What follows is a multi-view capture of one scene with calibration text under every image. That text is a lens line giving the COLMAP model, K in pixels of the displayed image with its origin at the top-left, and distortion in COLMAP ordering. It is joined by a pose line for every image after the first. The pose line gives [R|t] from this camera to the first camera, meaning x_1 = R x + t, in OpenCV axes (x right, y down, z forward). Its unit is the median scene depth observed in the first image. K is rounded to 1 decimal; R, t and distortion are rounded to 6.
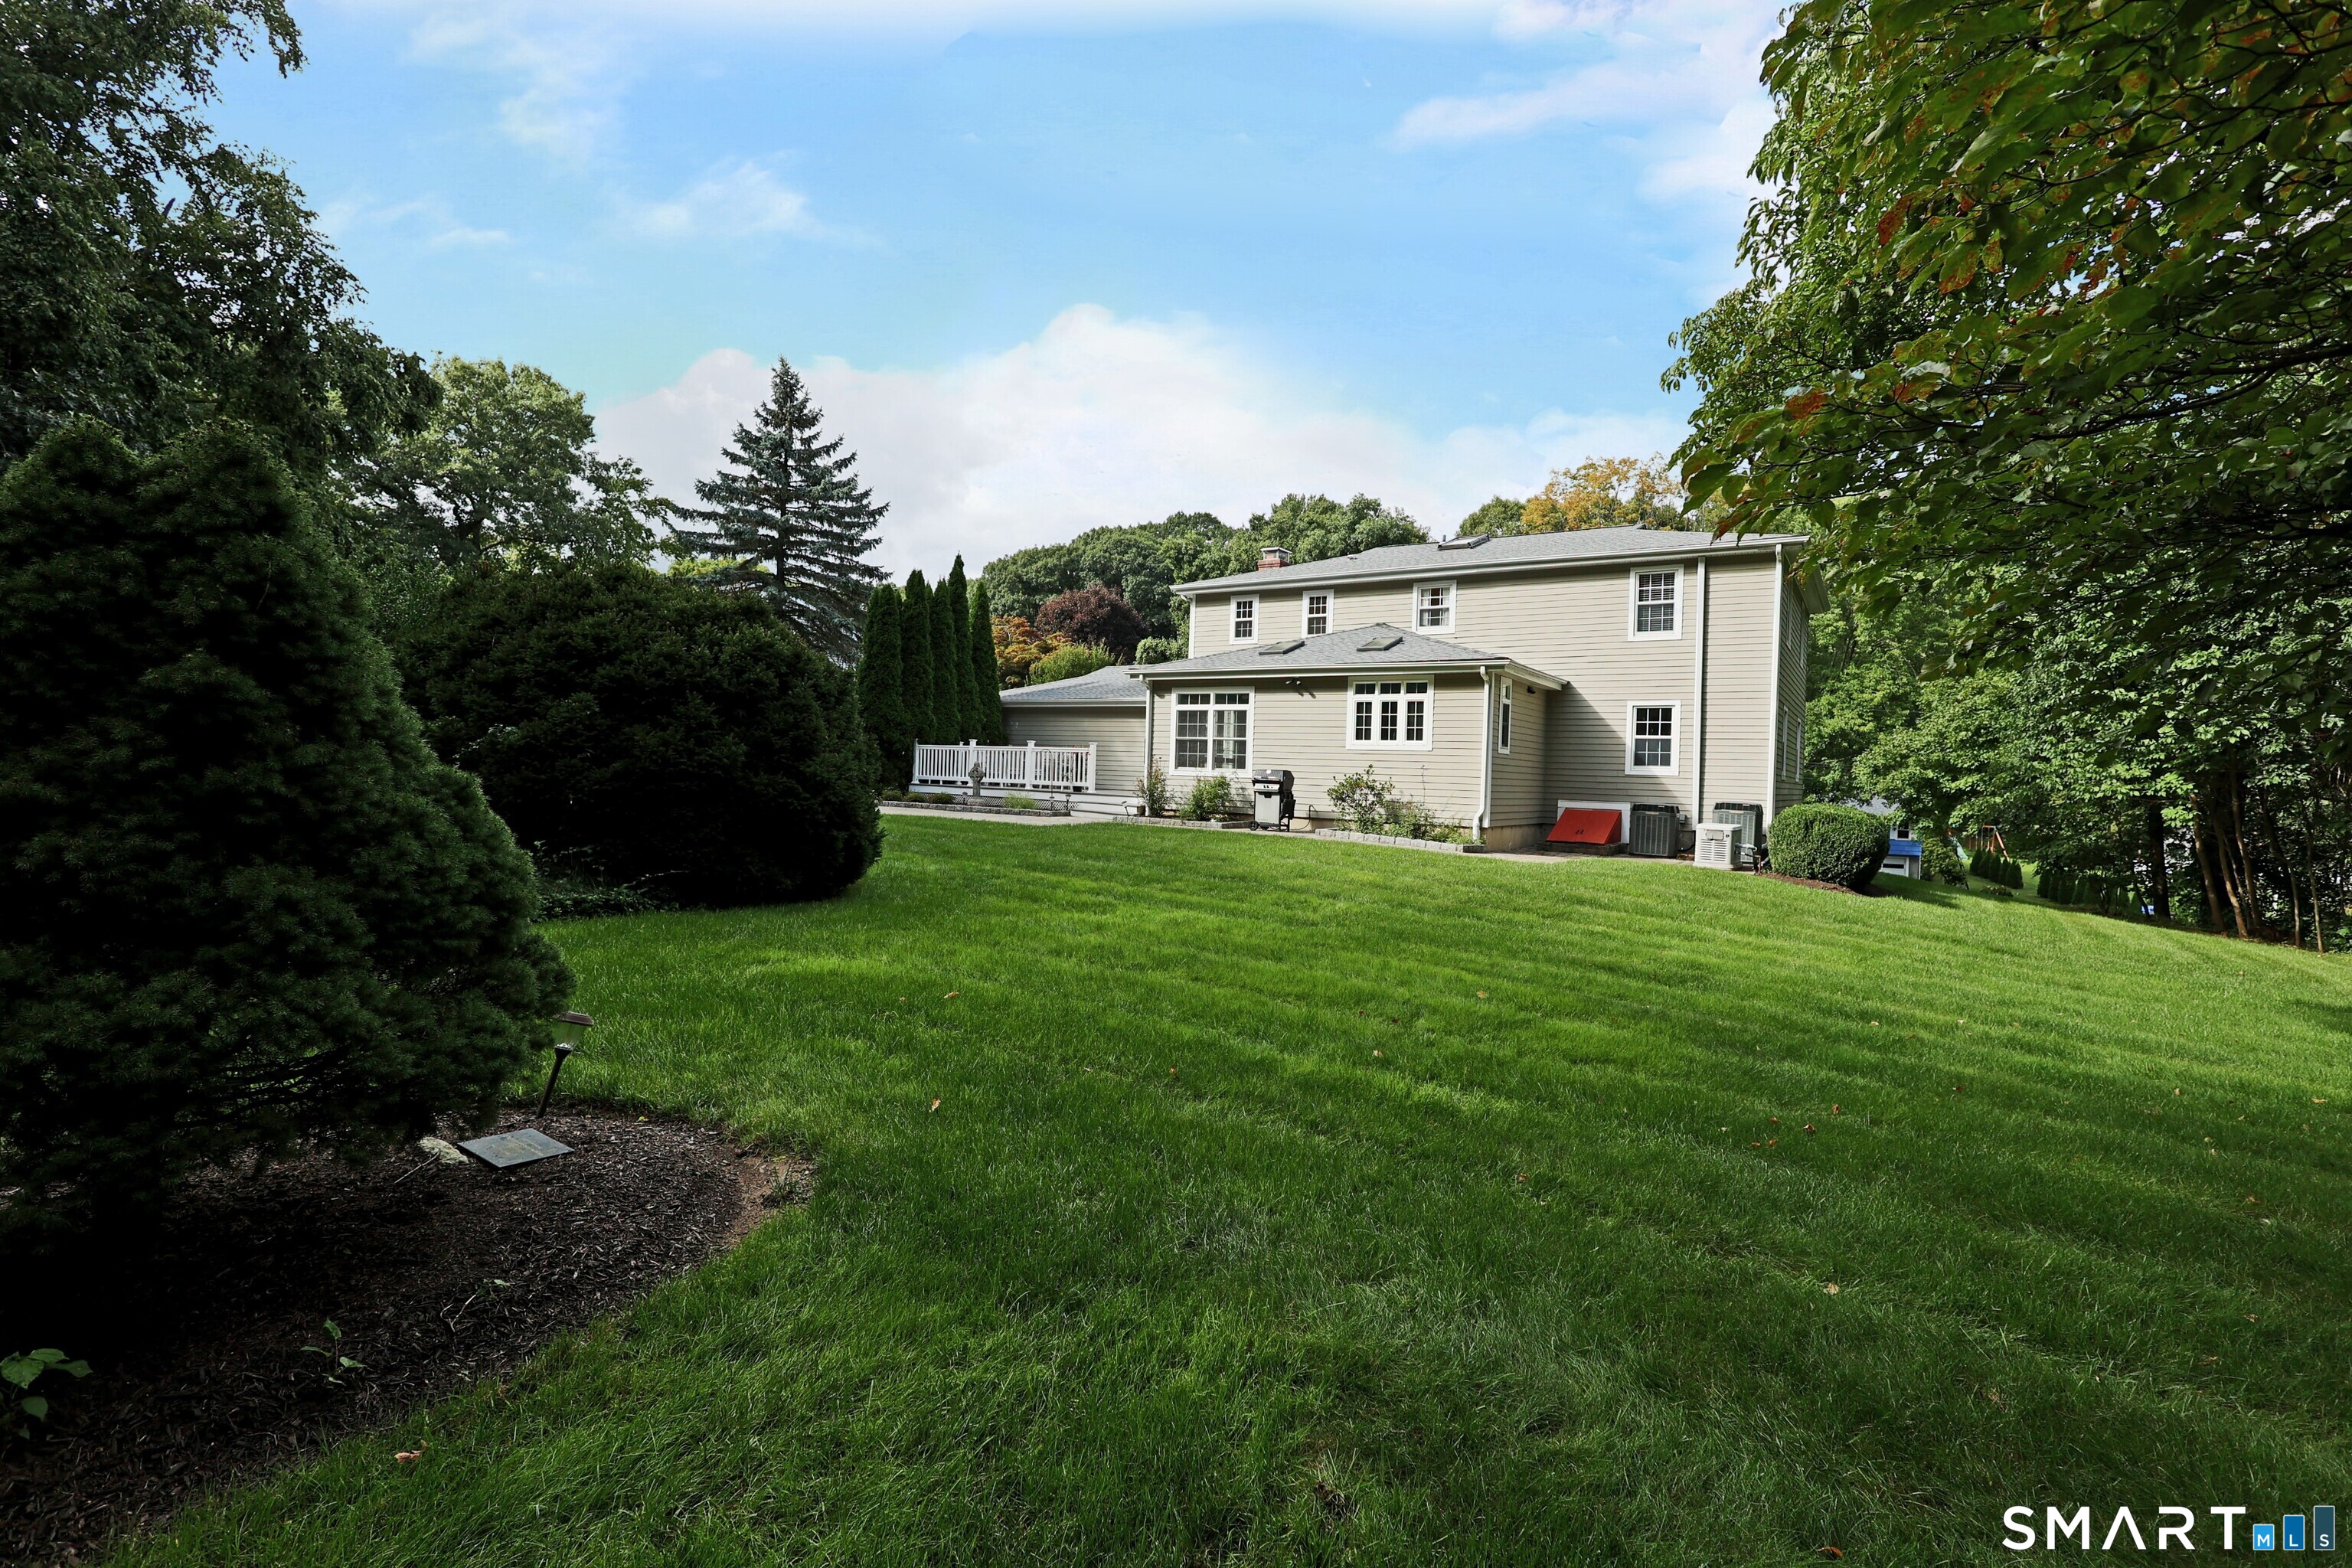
lens RADIAL K [[1080.5, 0, 1160.2], [0, 1080.5, 780.2], [0, 0, 1]] dist [0.001601, 0.000923]
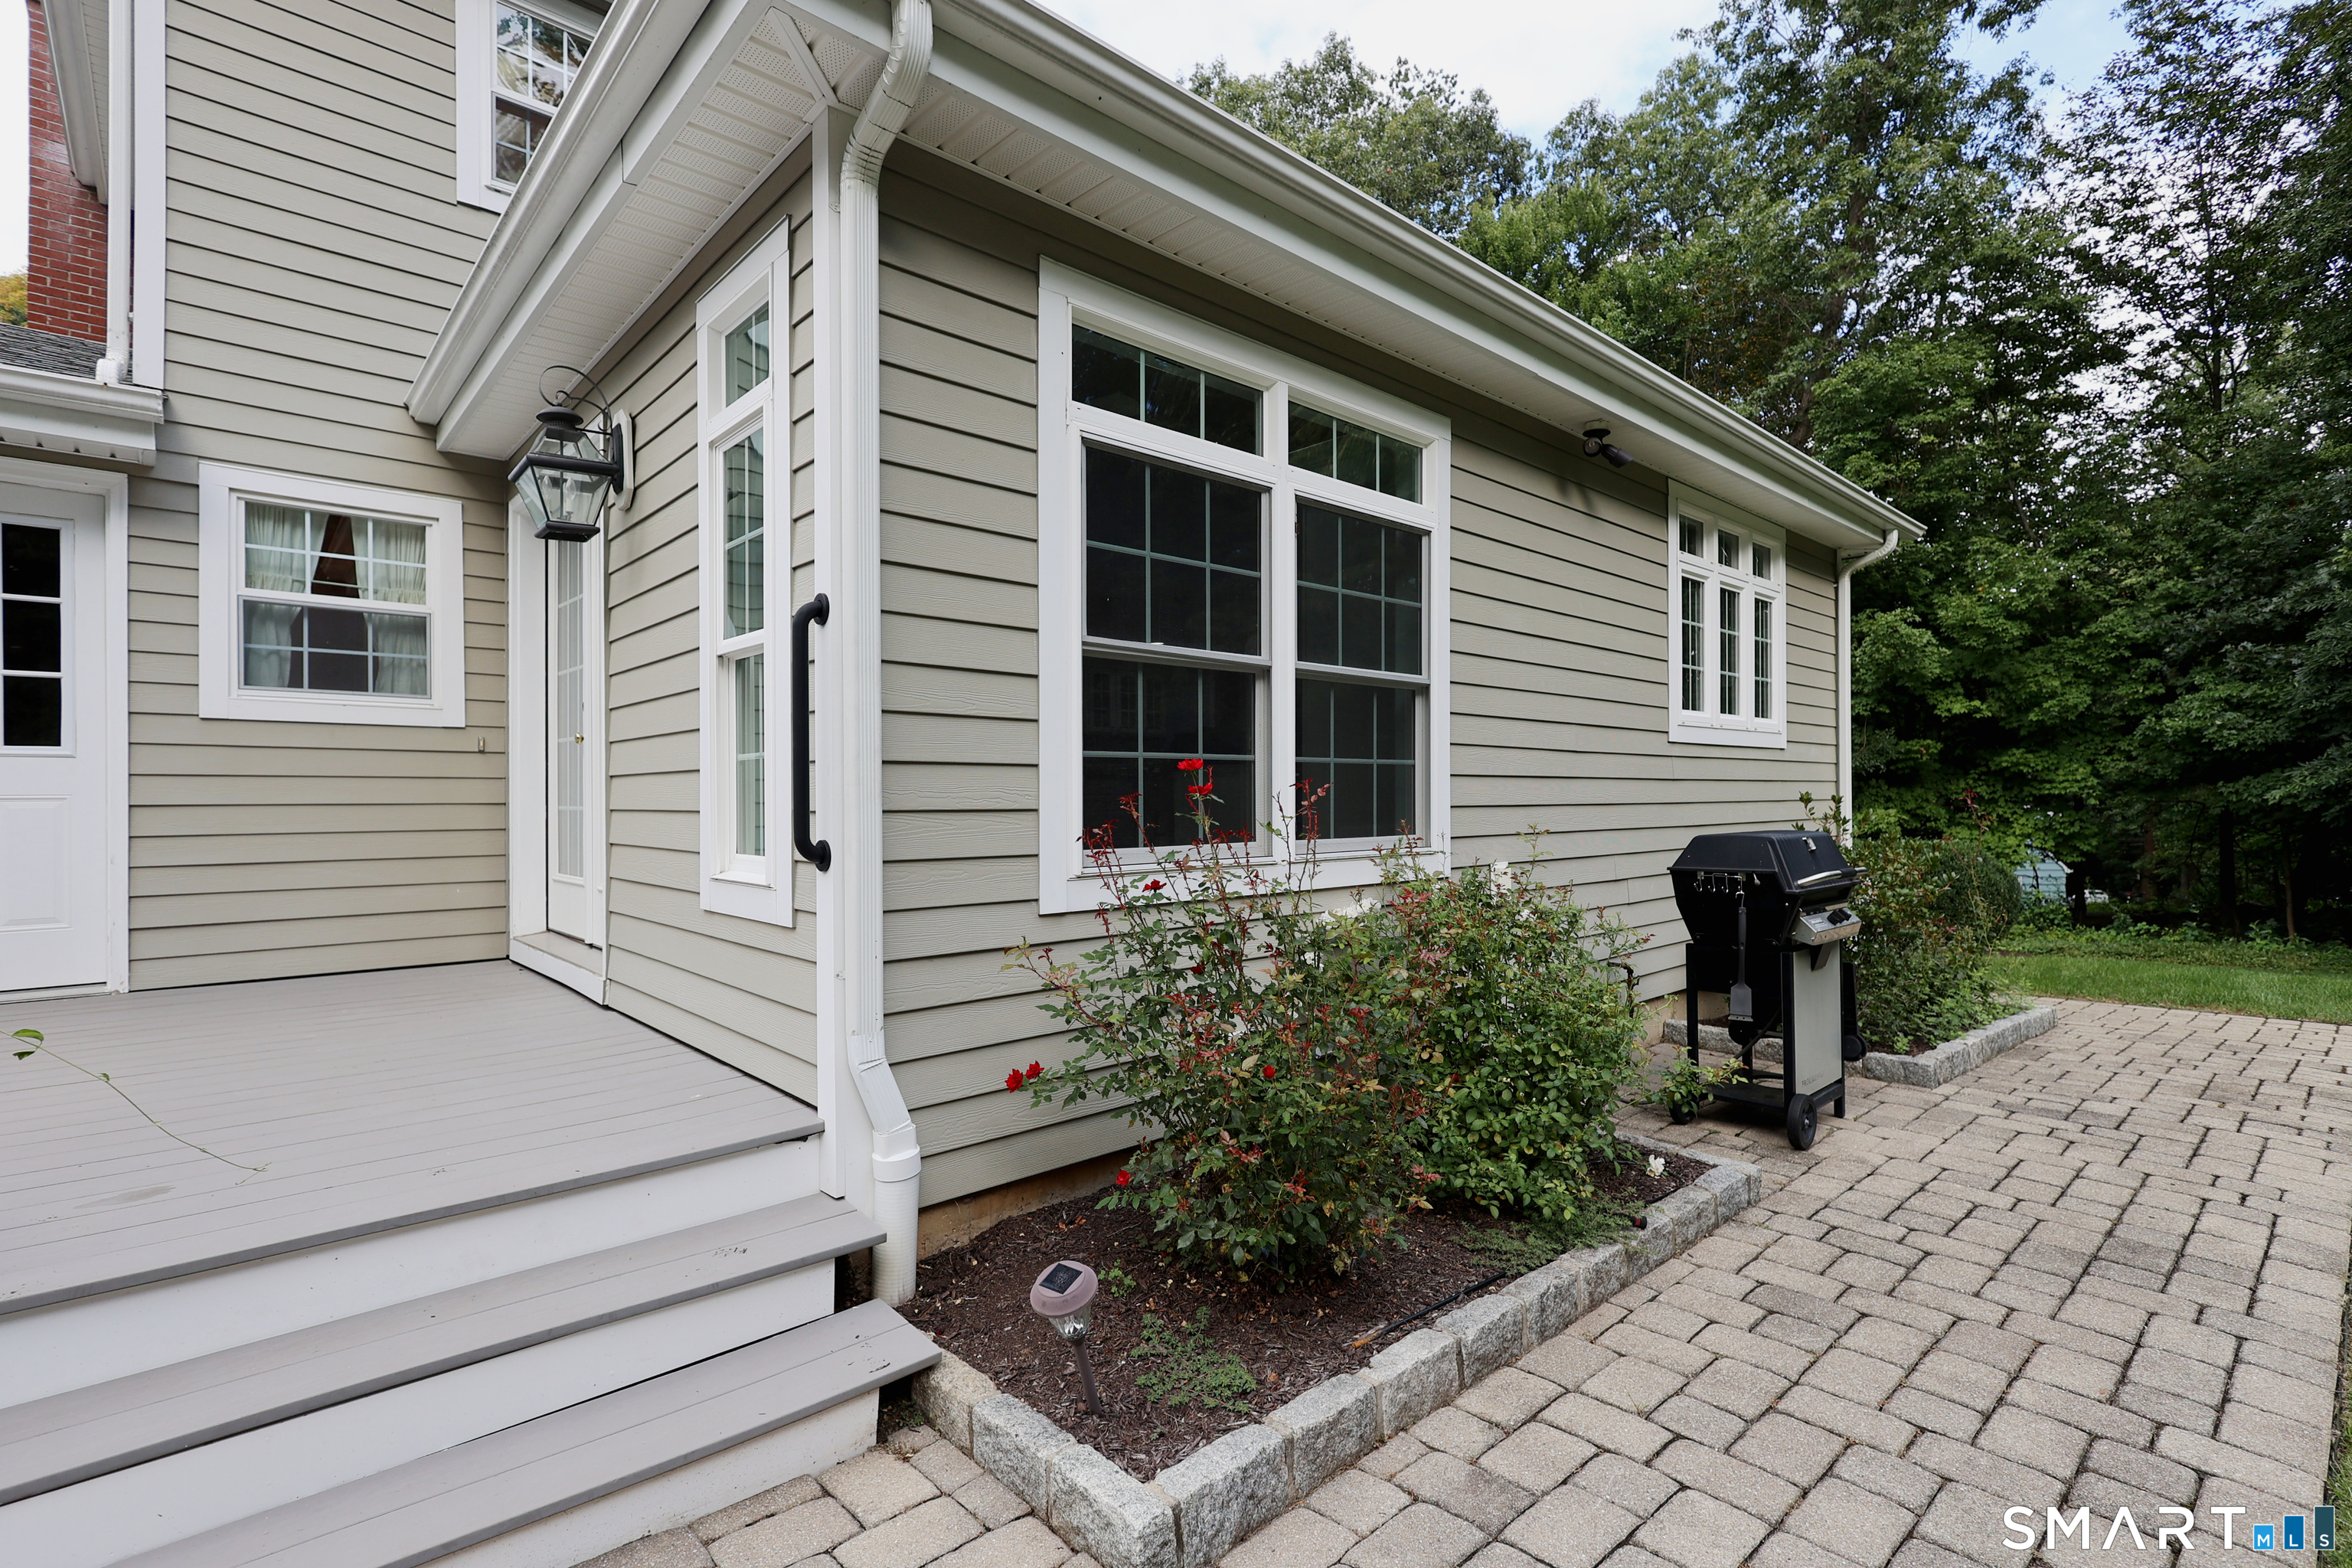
lens RADIAL K [[1080.5, 0, 1188.1], [0, 1080.5, 794.3], [0, 0, 1]] dist [0.001601, 0.000923]
pose [[0.233850, -0.036327, 0.971594, -0.127254], [0.018293, 0.999289, 0.032959, -0.025214], [-0.972100, 0.010066, 0.234349, 1.031403]]
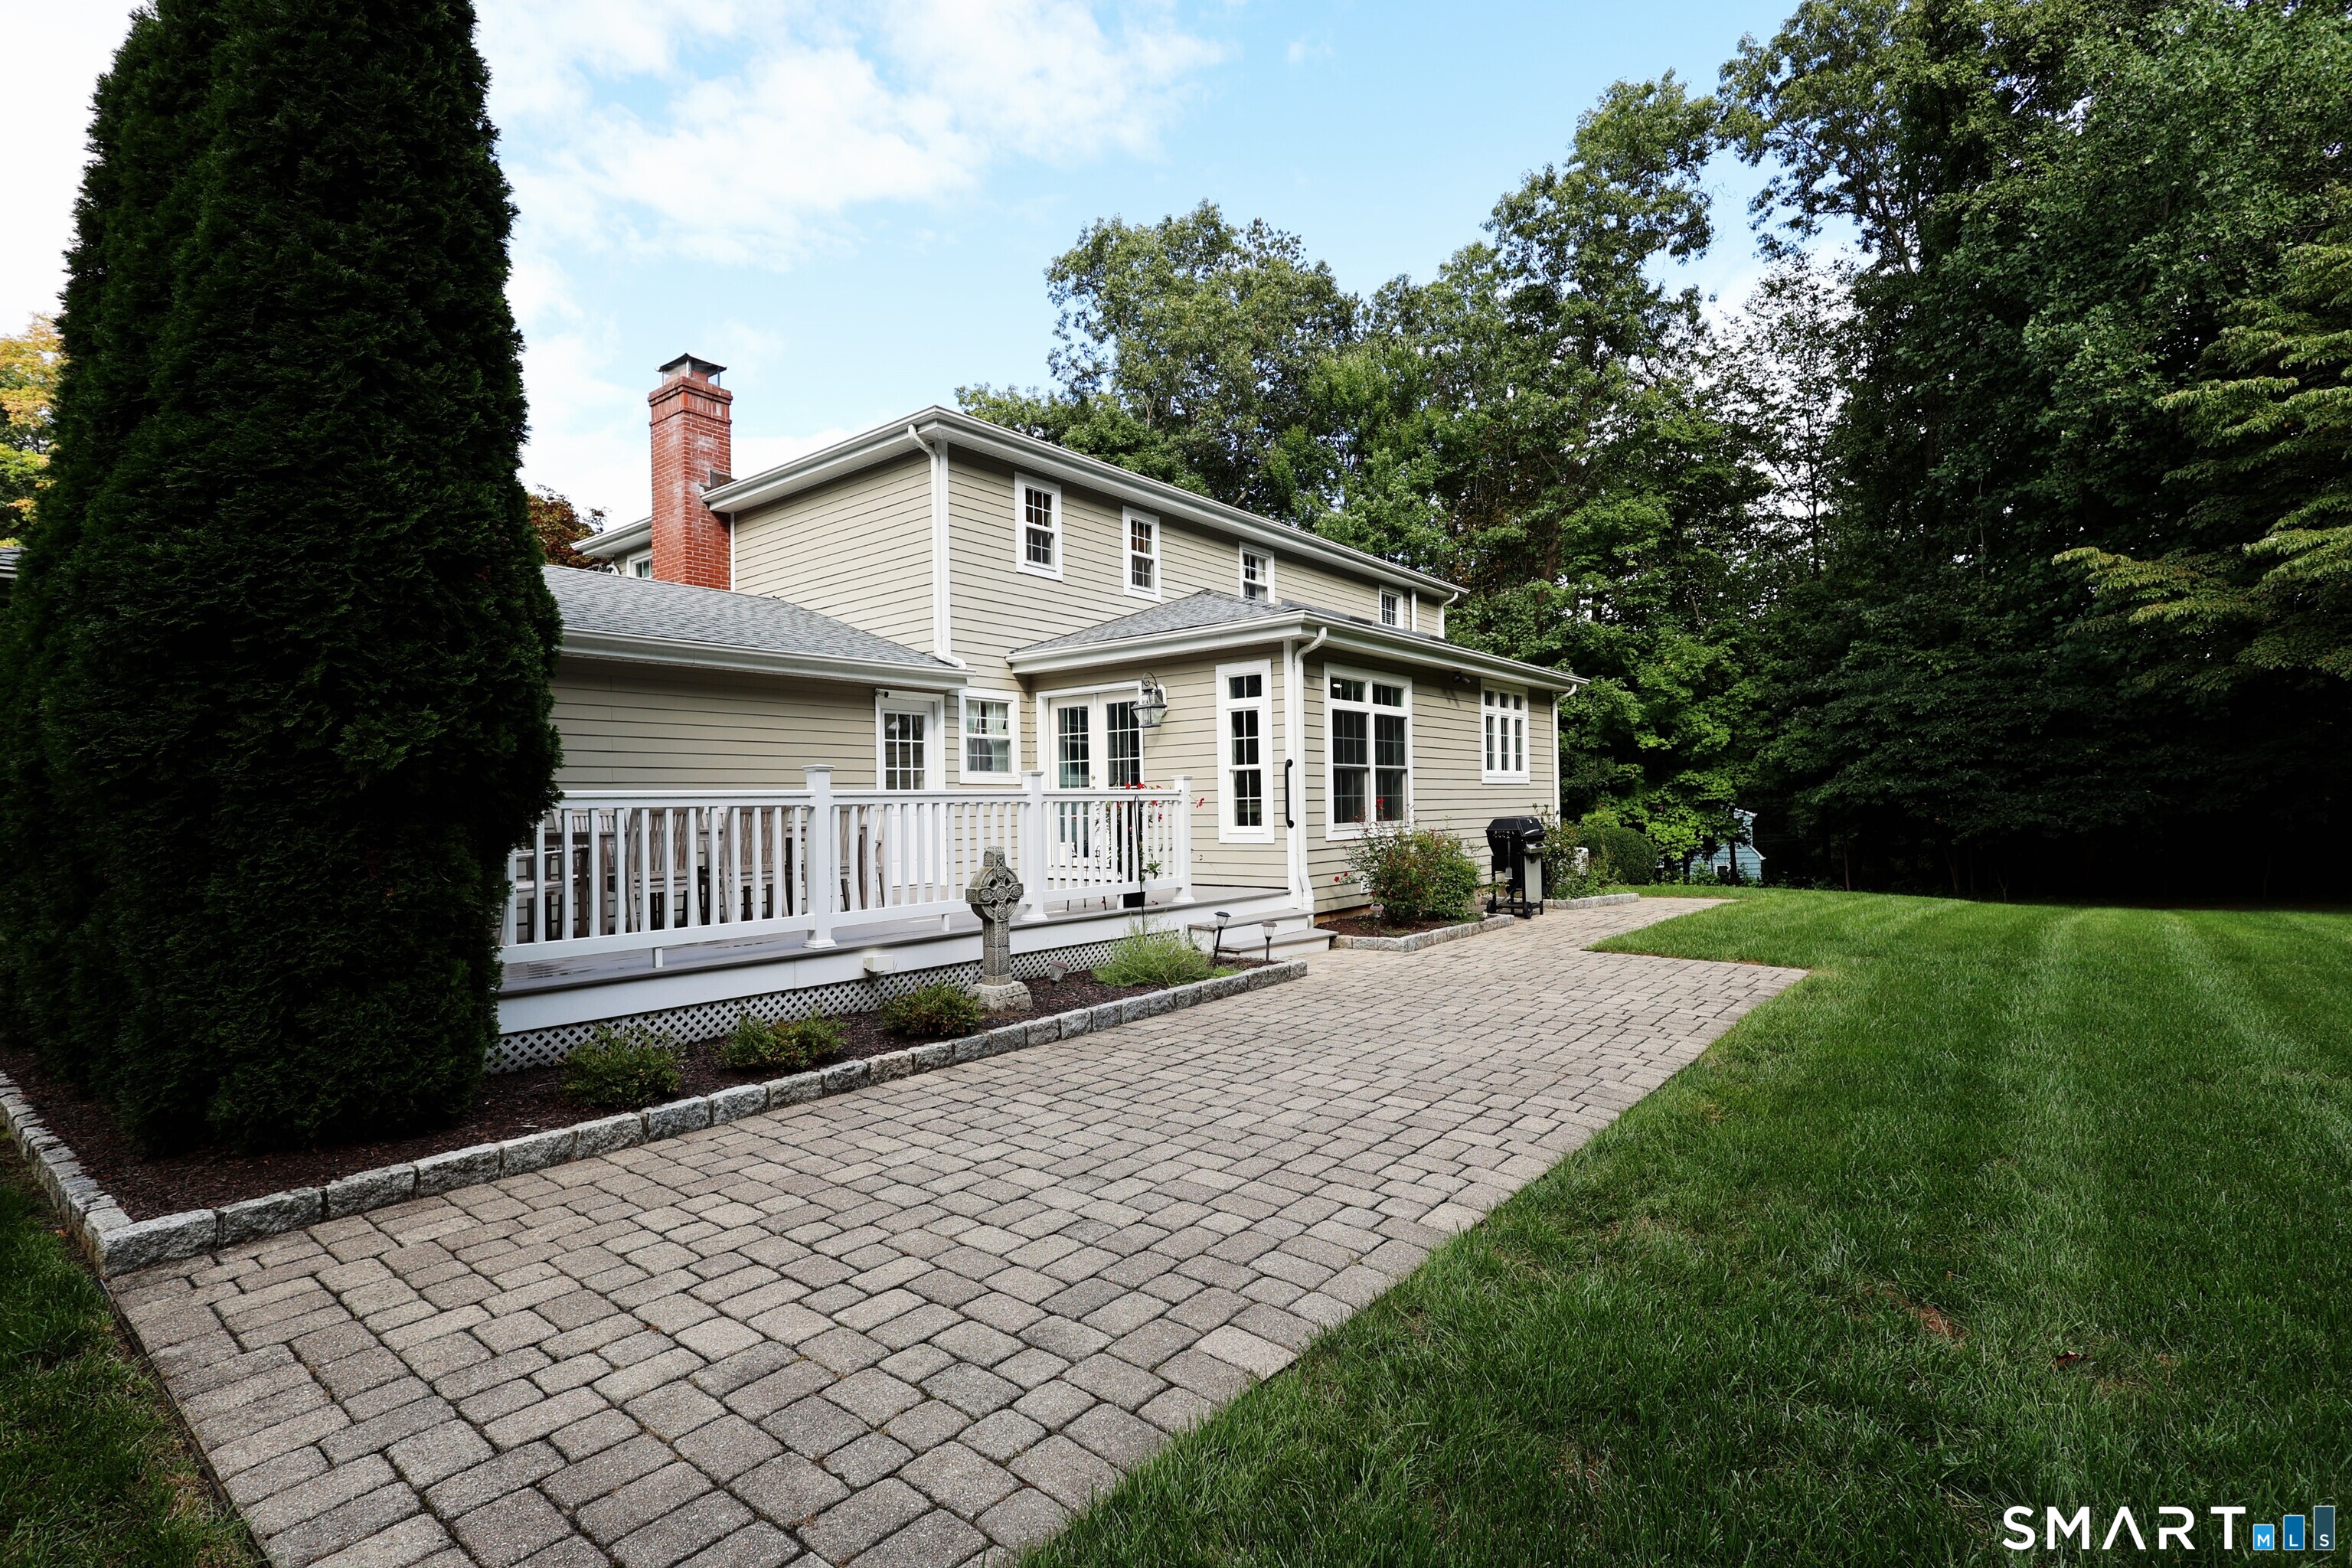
lens RADIAL K [[1080.5, 0, 1154.6], [0, 1080.5, 804.0], [0, 0, 1]] dist [0.001601, 0.000923]
pose [[0.092879, -0.036572, 0.995005, -0.528992], [0.027280, 0.999044, 0.034174, -0.043227], [-0.995304, 0.023970, 0.093788, 1.118827]]
